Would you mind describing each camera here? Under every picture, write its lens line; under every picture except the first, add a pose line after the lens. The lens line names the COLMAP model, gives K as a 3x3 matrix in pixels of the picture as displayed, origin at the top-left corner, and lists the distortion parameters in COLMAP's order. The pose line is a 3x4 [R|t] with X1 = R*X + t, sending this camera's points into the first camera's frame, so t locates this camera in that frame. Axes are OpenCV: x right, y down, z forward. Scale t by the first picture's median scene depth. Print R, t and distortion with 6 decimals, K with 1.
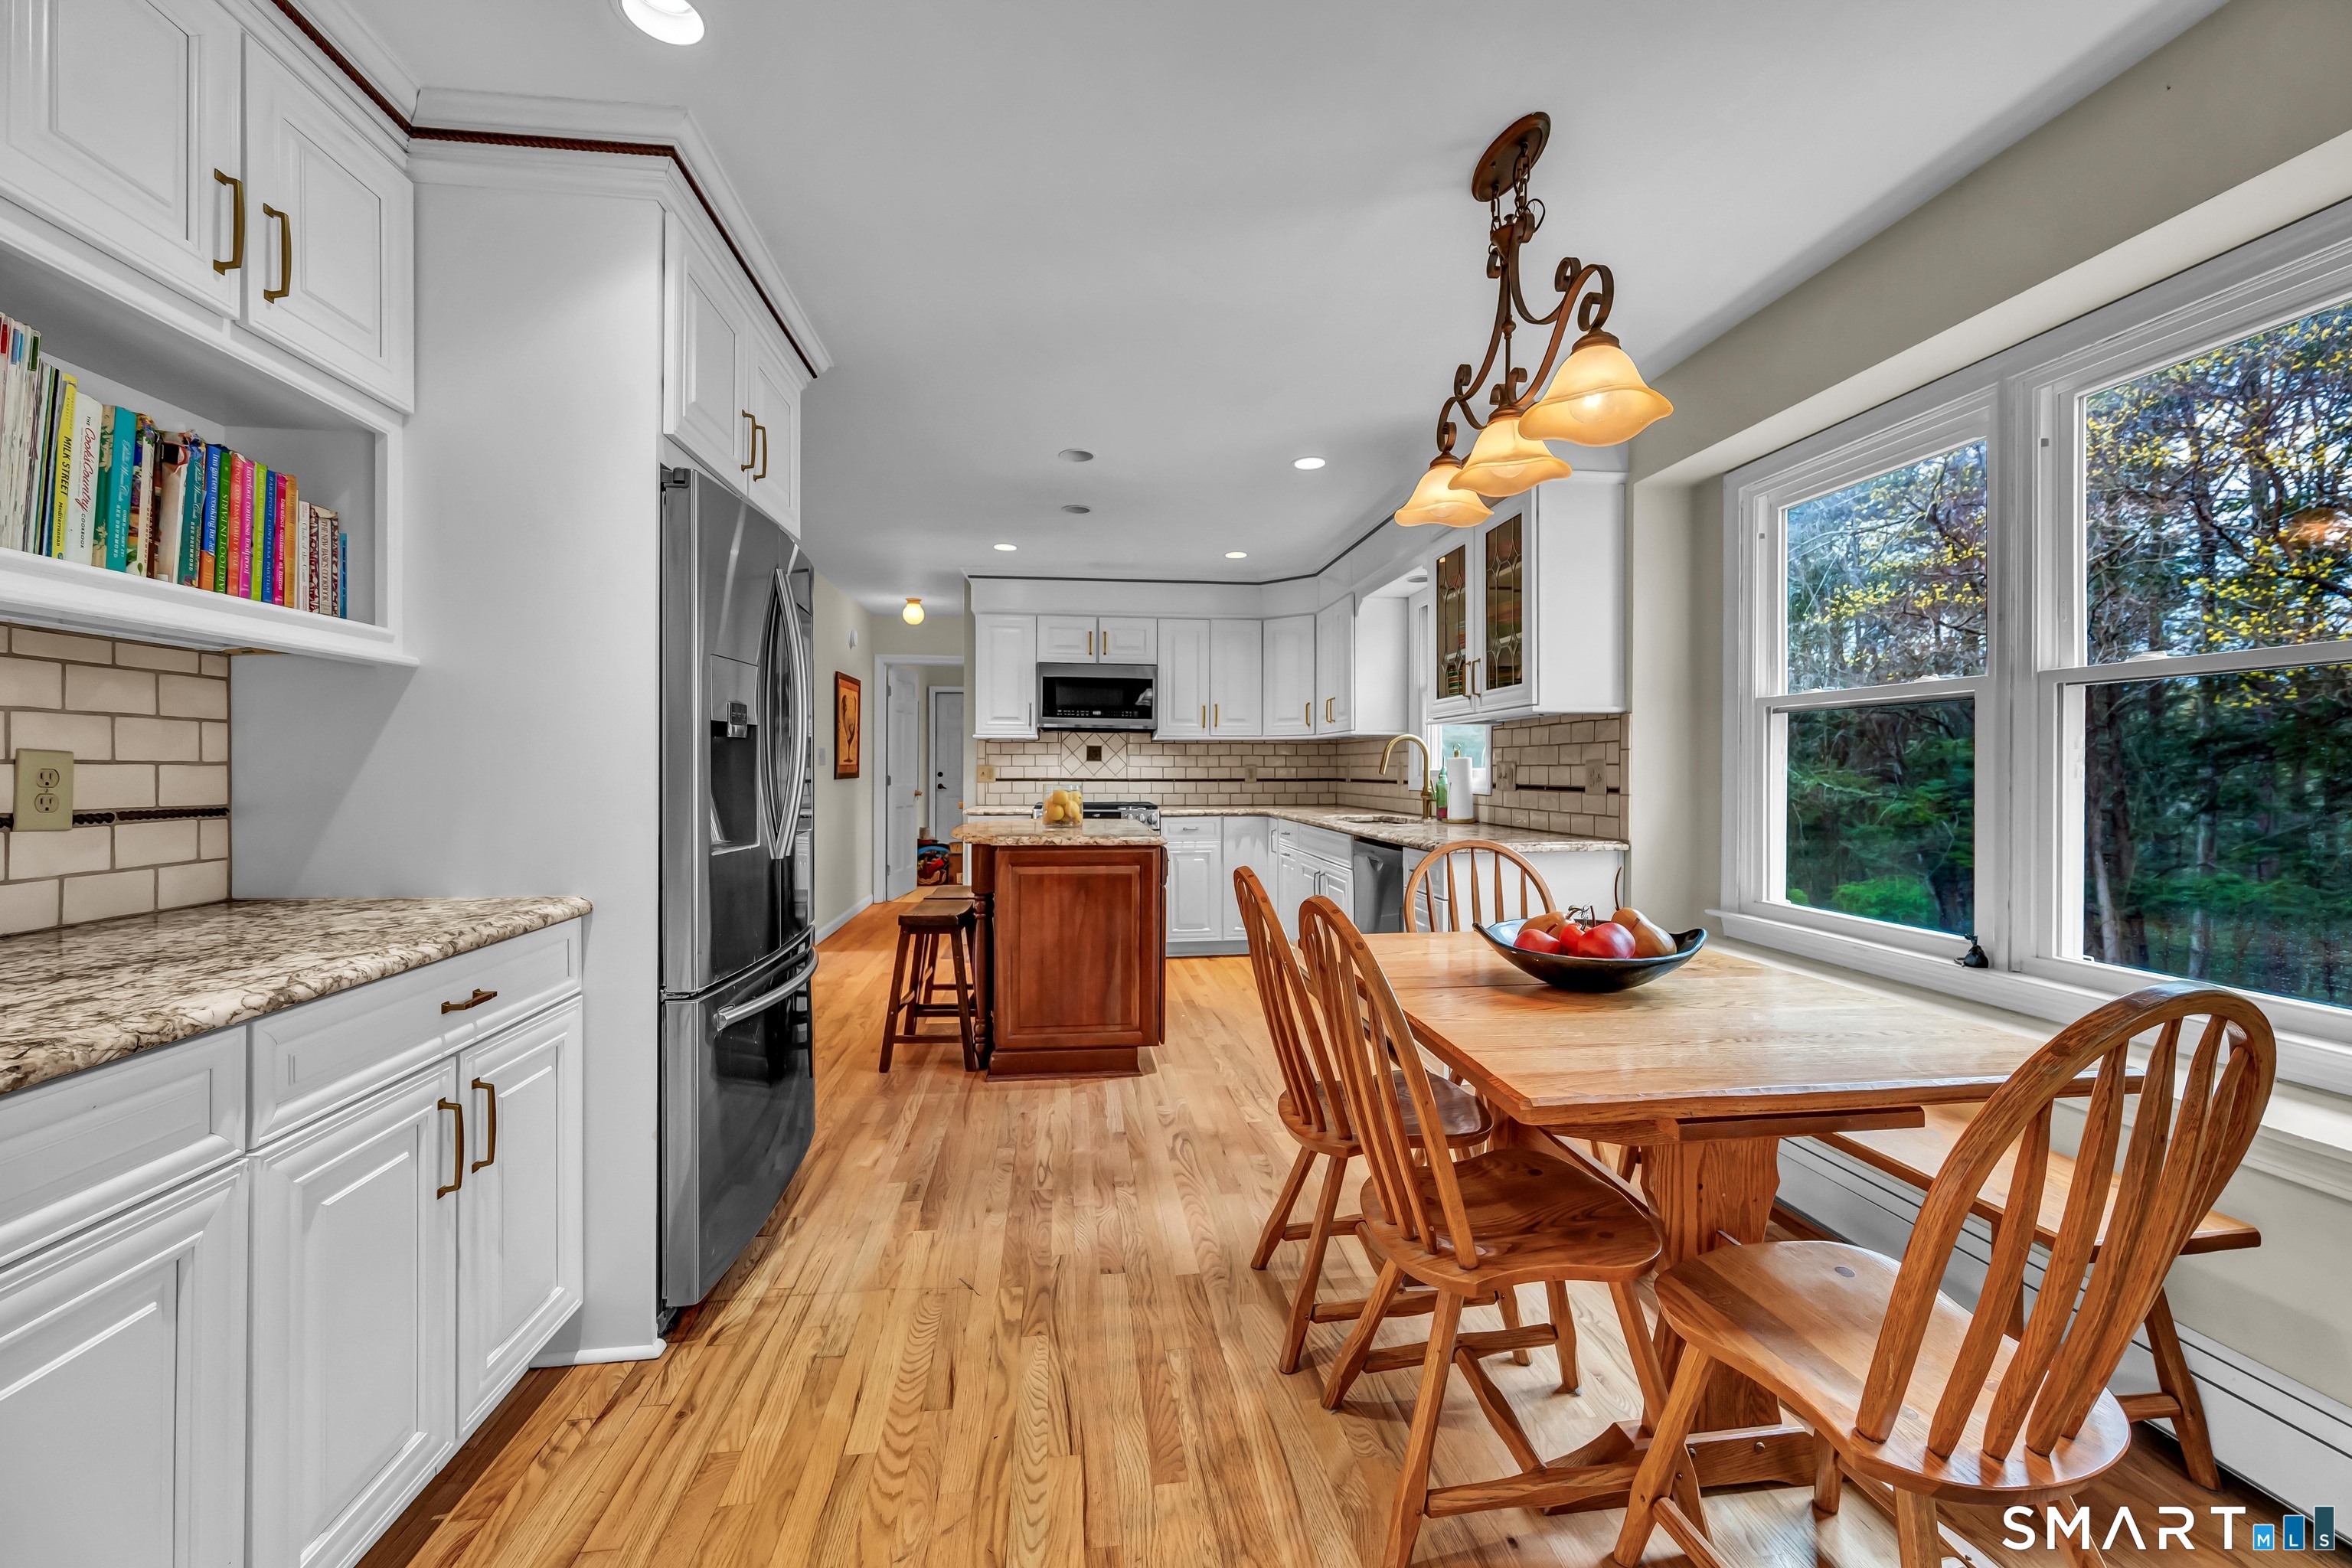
lens RADIAL K [[932.4, 0, 1181.2], [0, 932.4, 774.2], [0, 0, 1]] dist [-0.001142, -0.000379]
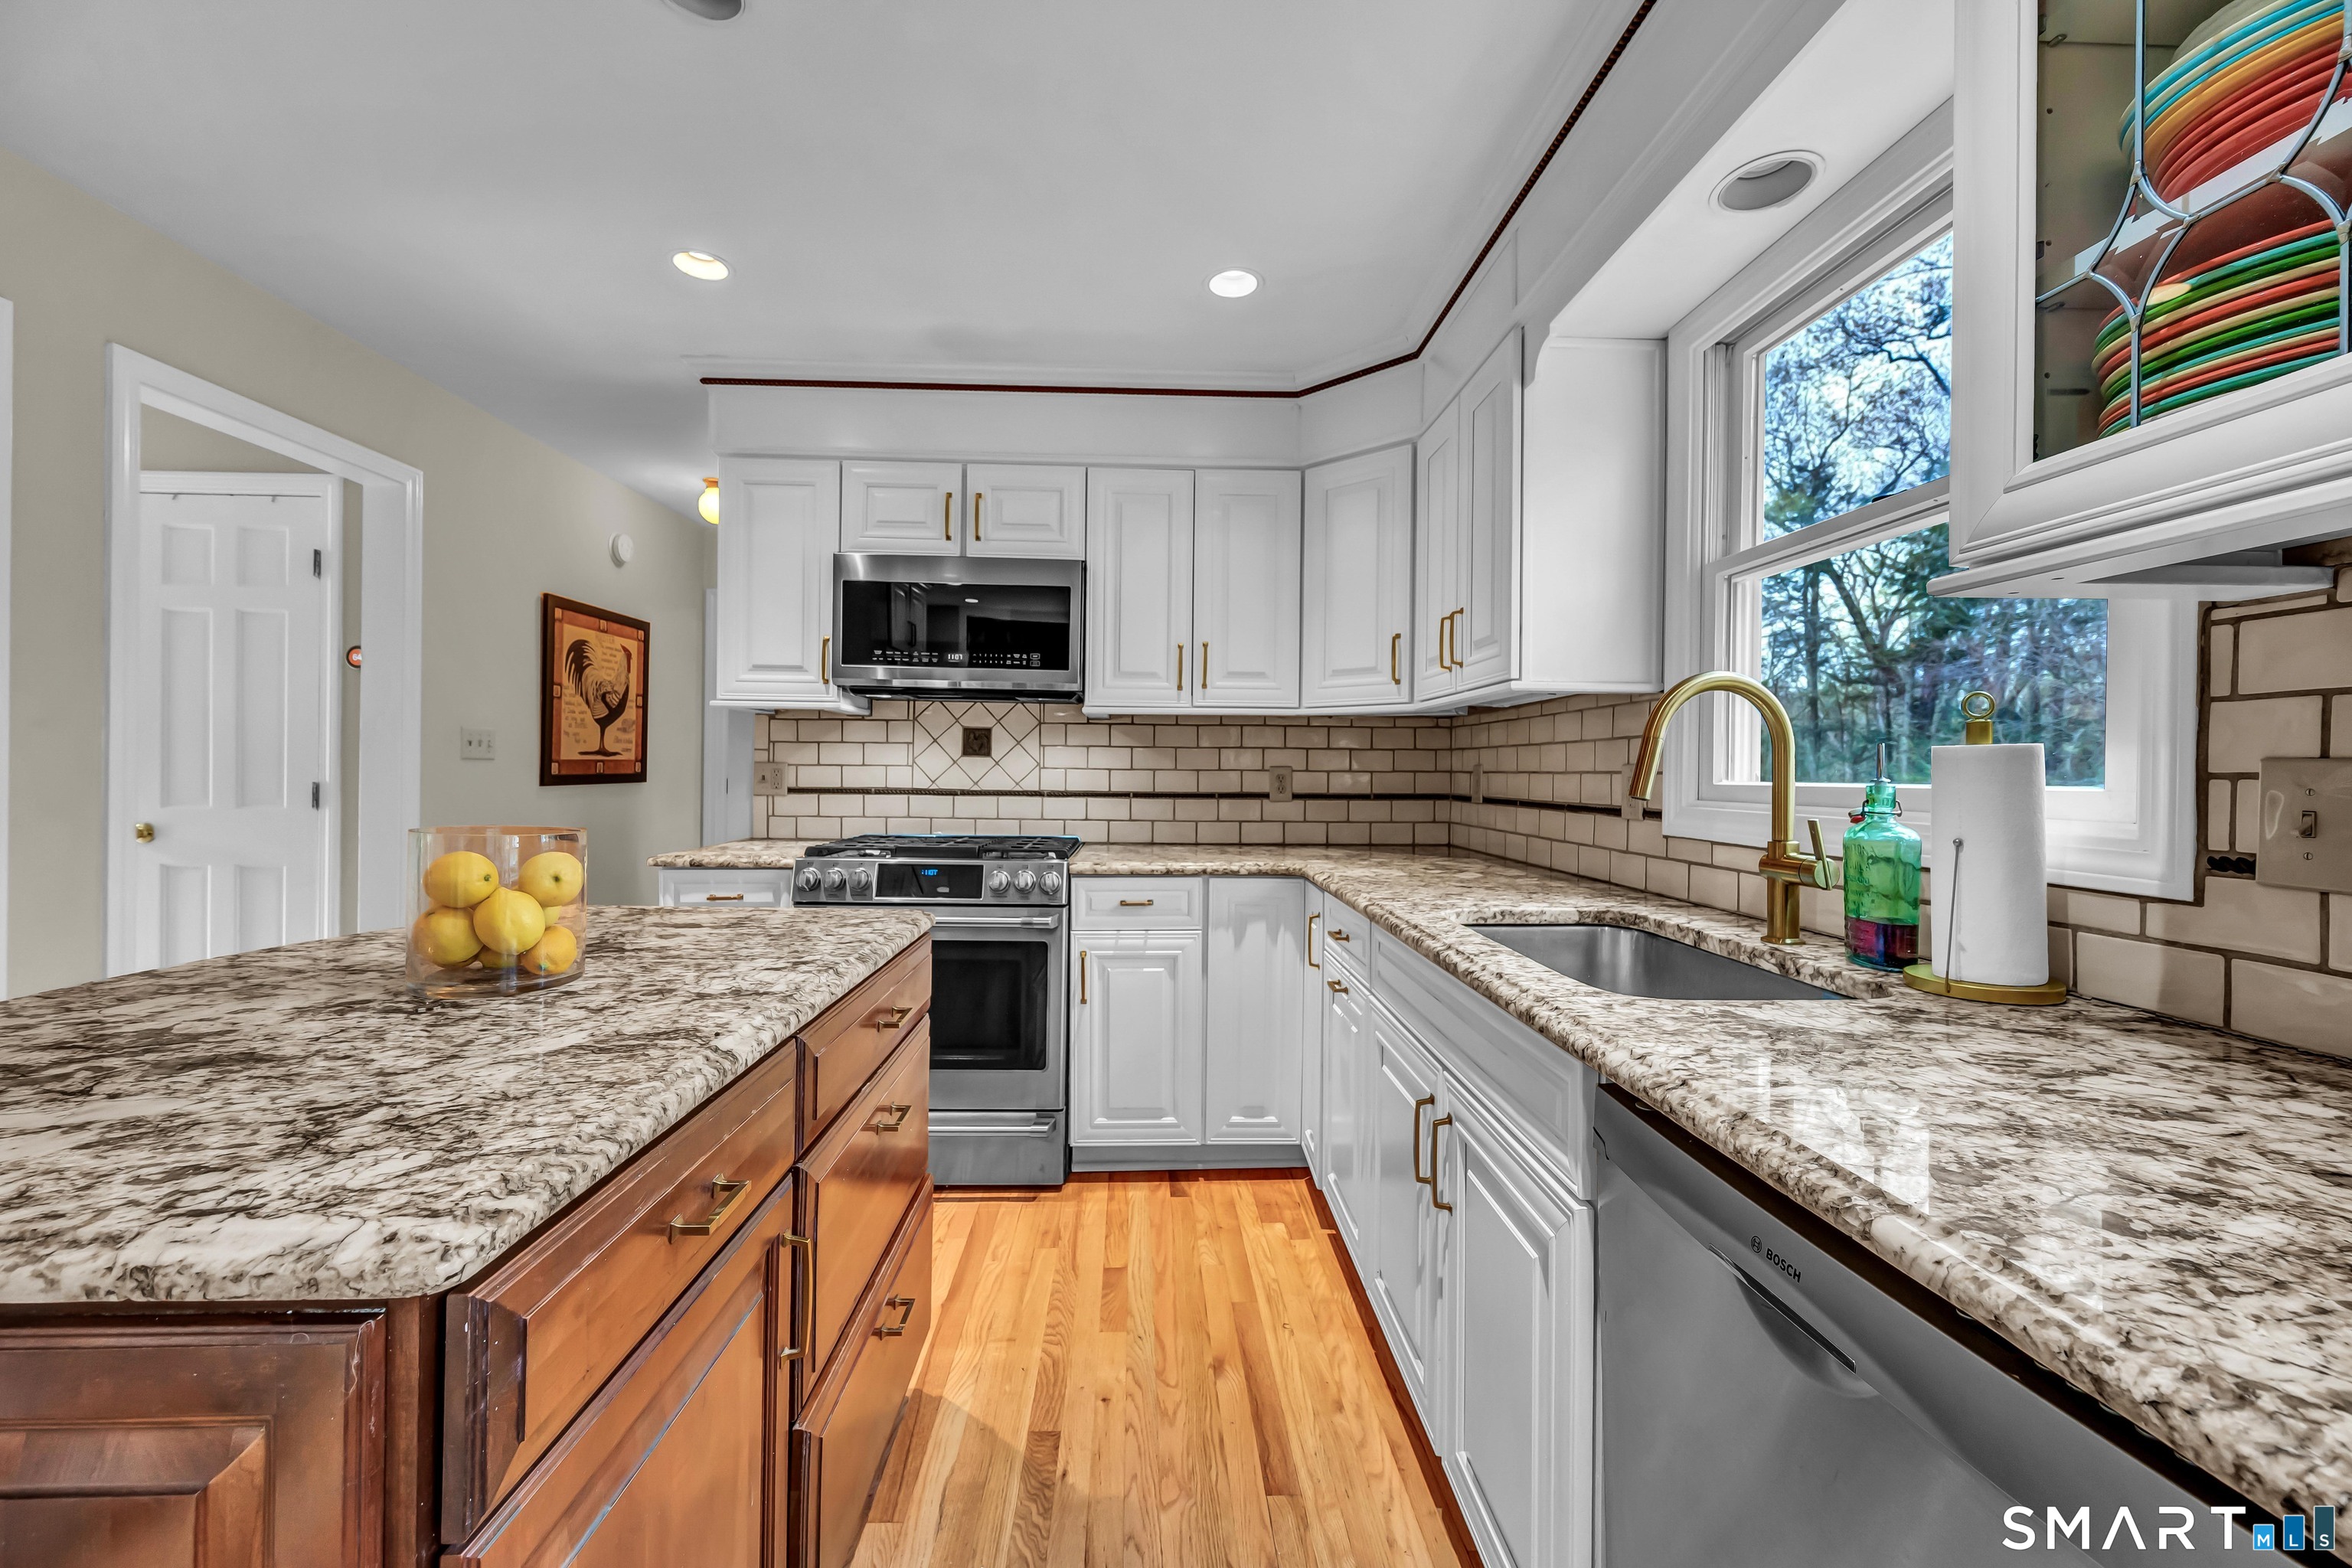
lens RADIAL K [[932.4, 0, 1174.7], [0, 932.4, 774.3], [0, 0, 1]] dist [-0.001142, -0.000379]
pose [[0.995856, 0.010021, -0.090385, 0.082859], [-0.010142, 0.999948, -0.000881, -0.006098], [0.090372, 0.001794, 0.995906, 0.636681]]
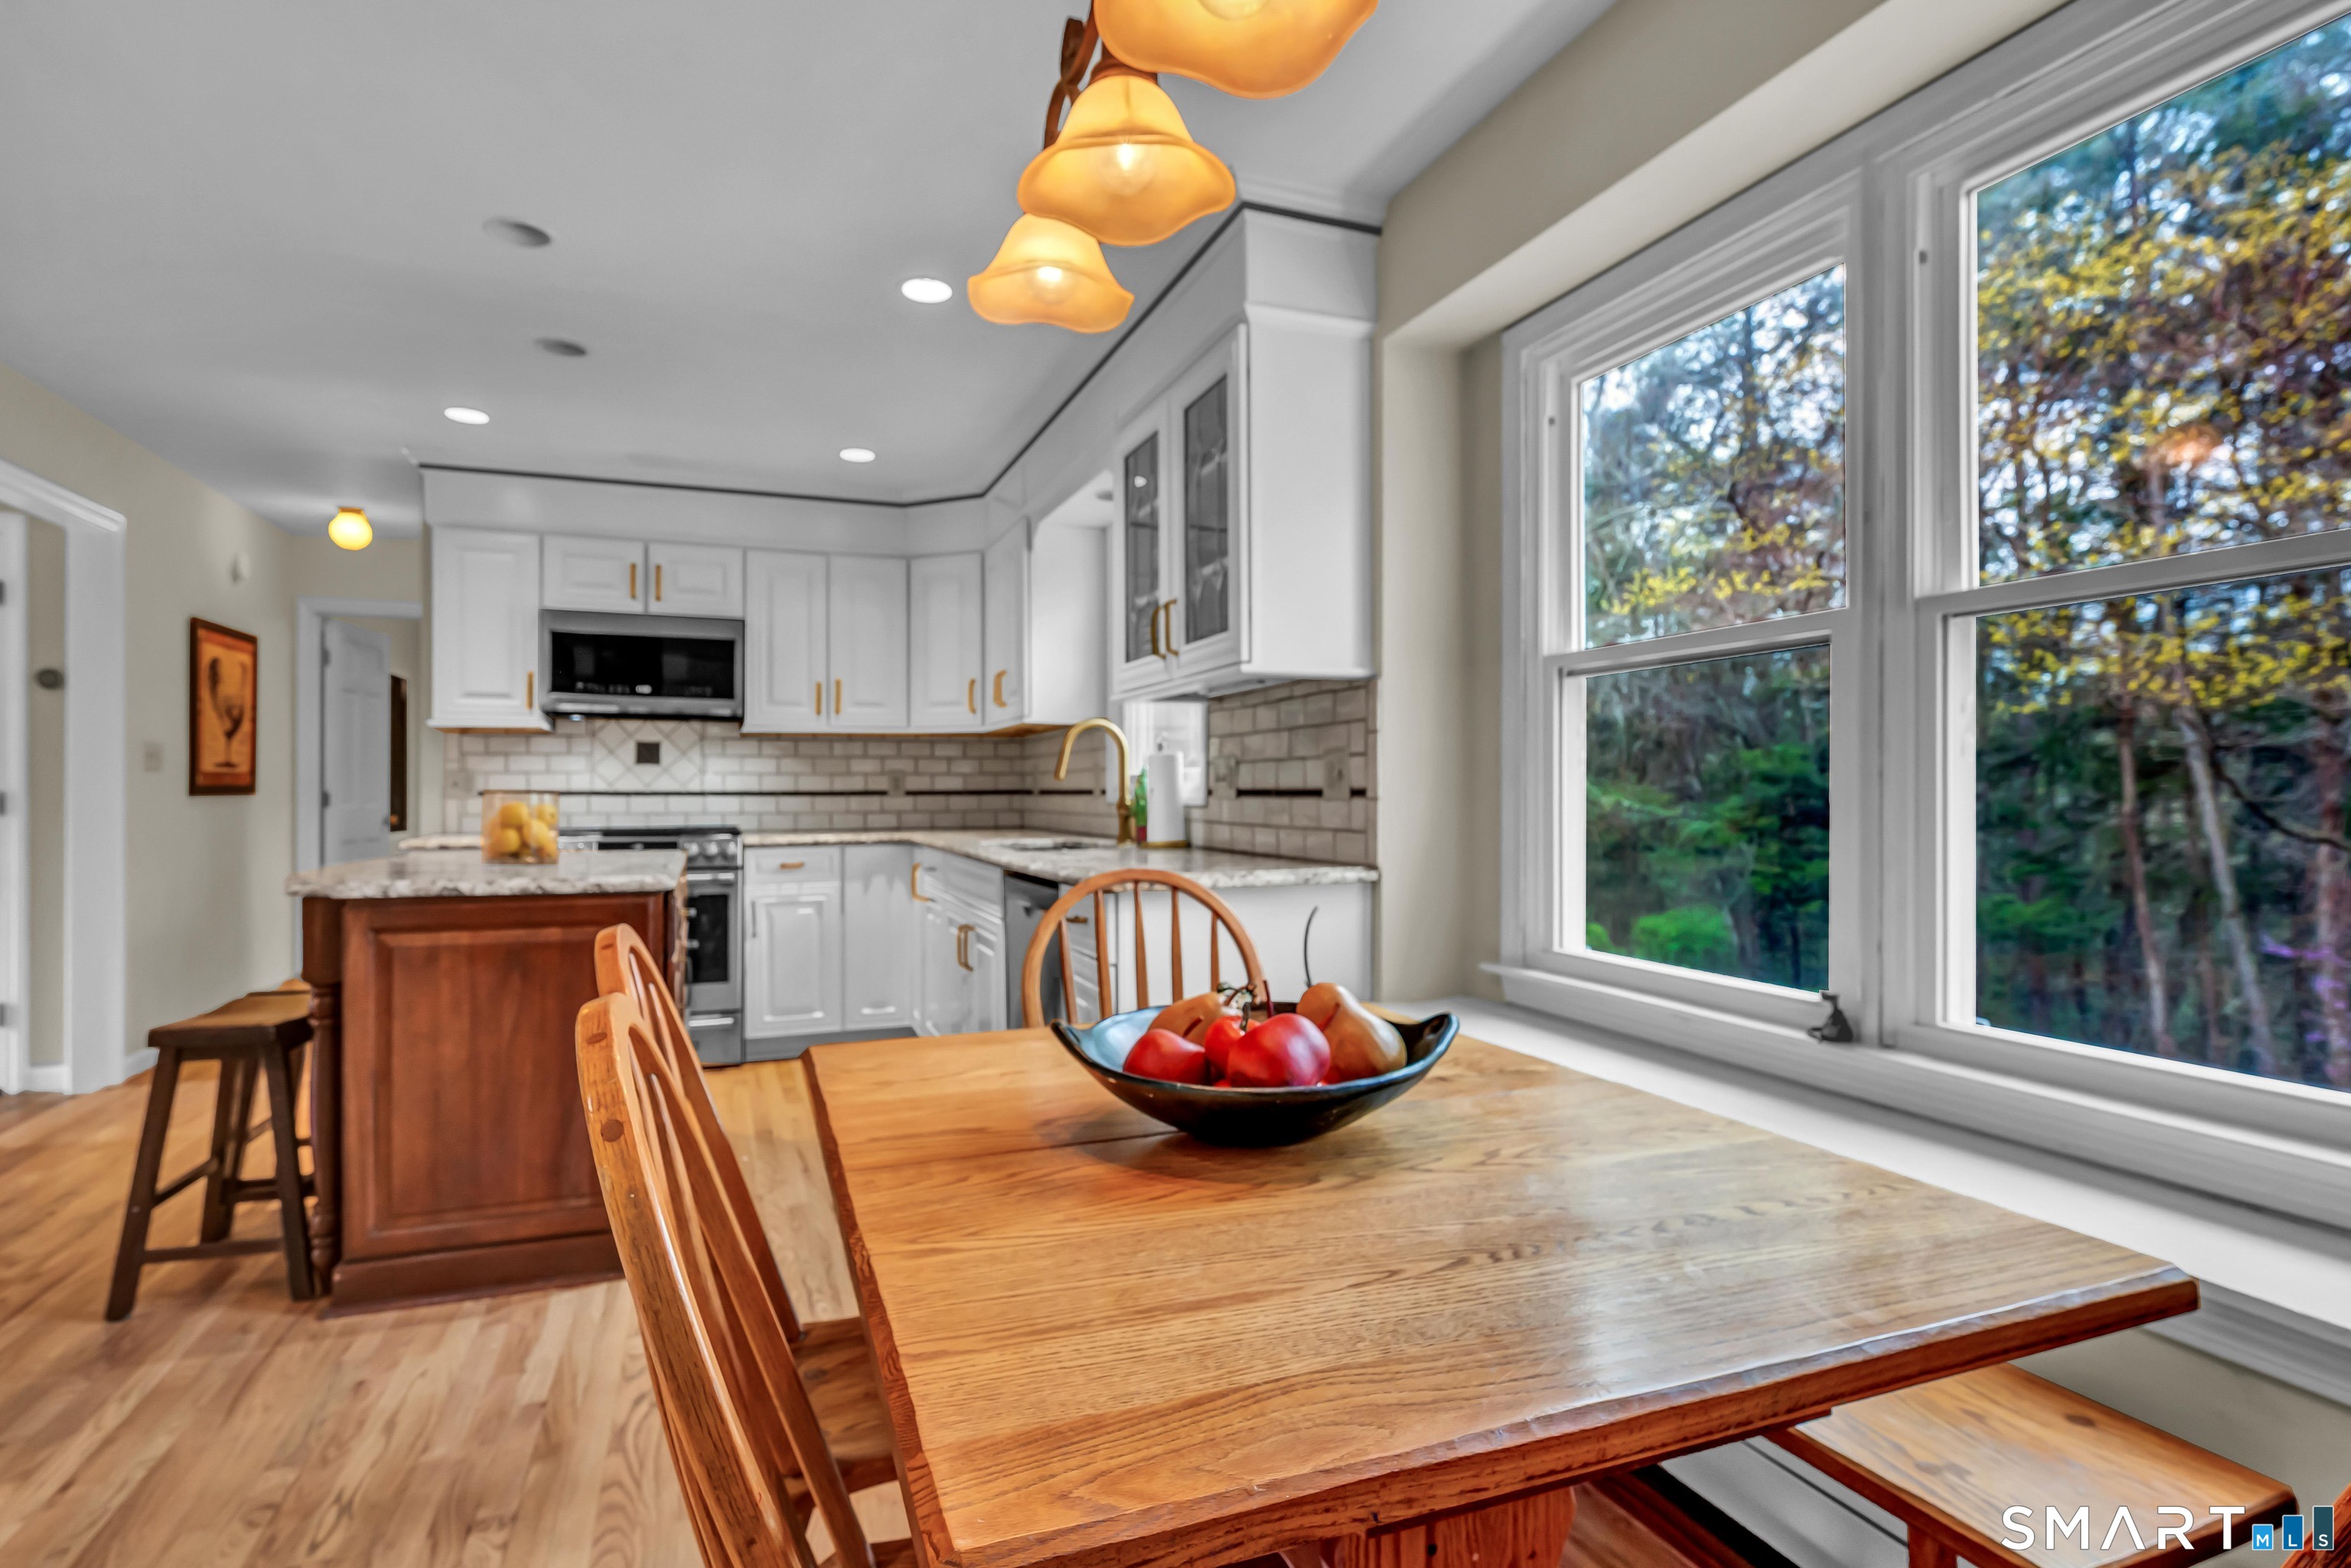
lens RADIAL K [[1185.5, 0, 1184.4], [0, 1185.5, 793.5], [0, 0, 1]] dist [-0.000102, -0.001065]
pose [[0.968891, -0.004018, 0.247455, 0.084680], [0.004701, 0.999987, -0.002169, 0.012683], [-0.247443, 0.003265, 0.968897, 0.129733]]
